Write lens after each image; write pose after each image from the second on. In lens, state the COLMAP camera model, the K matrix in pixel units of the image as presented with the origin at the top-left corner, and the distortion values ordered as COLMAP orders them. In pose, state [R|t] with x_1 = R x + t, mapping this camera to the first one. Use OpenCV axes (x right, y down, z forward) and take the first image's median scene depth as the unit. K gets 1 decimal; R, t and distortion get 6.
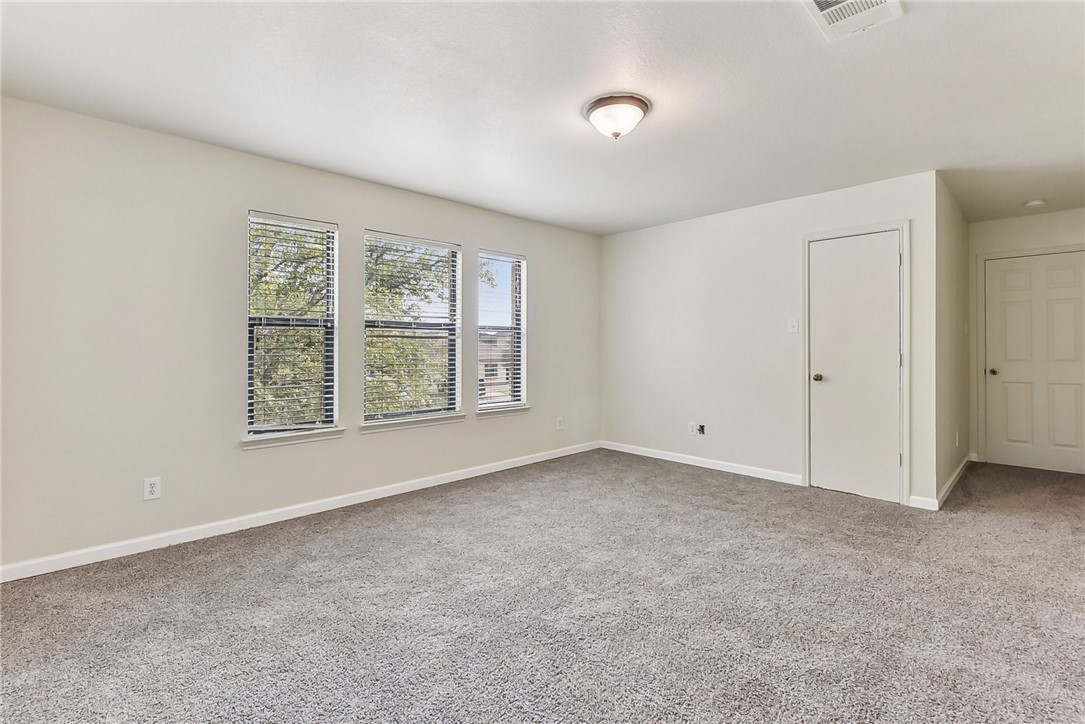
lens RADIAL K [[480.9, 0, 544.9], [0, 480.9, 340.0], [0, 0, 1]] dist [0.001205, -0.000436]
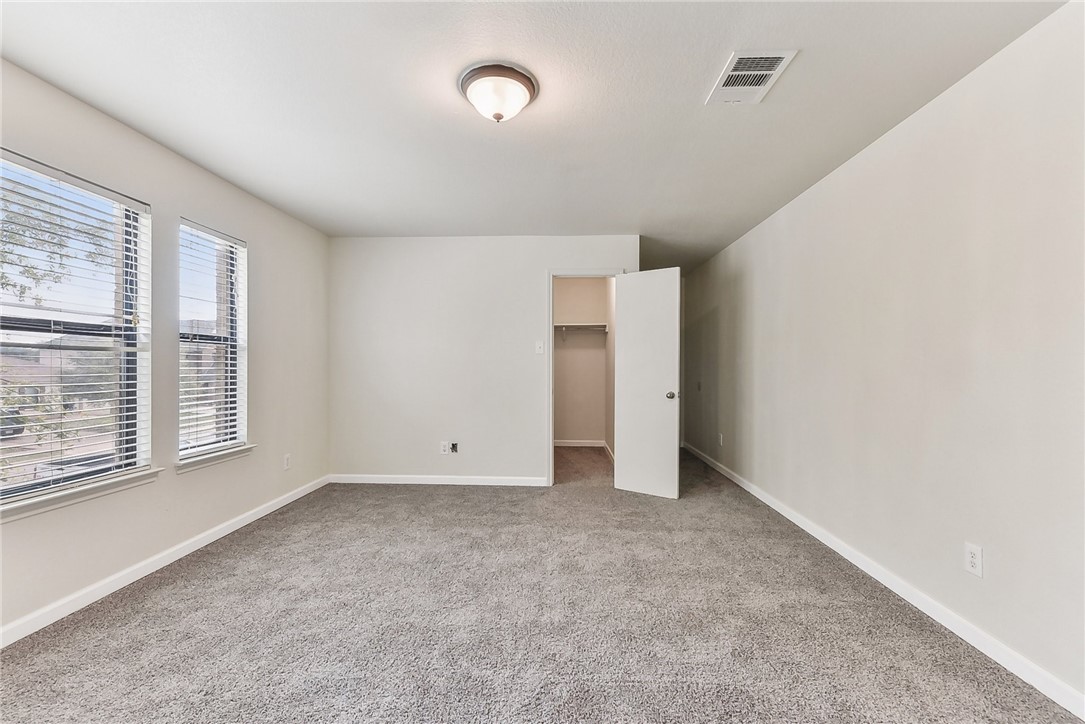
lens RADIAL K [[446.5, 0, 539.1], [0, 446.5, 367.7], [0, 0, 1]] dist [0.006149, -0.000232]
pose [[0.736431, 0.000115, 0.676513, -0.223287], [-0.013010, 0.999817, 0.013992, 0.003557], [-0.676388, -0.019106, 0.736298, 0.246644]]
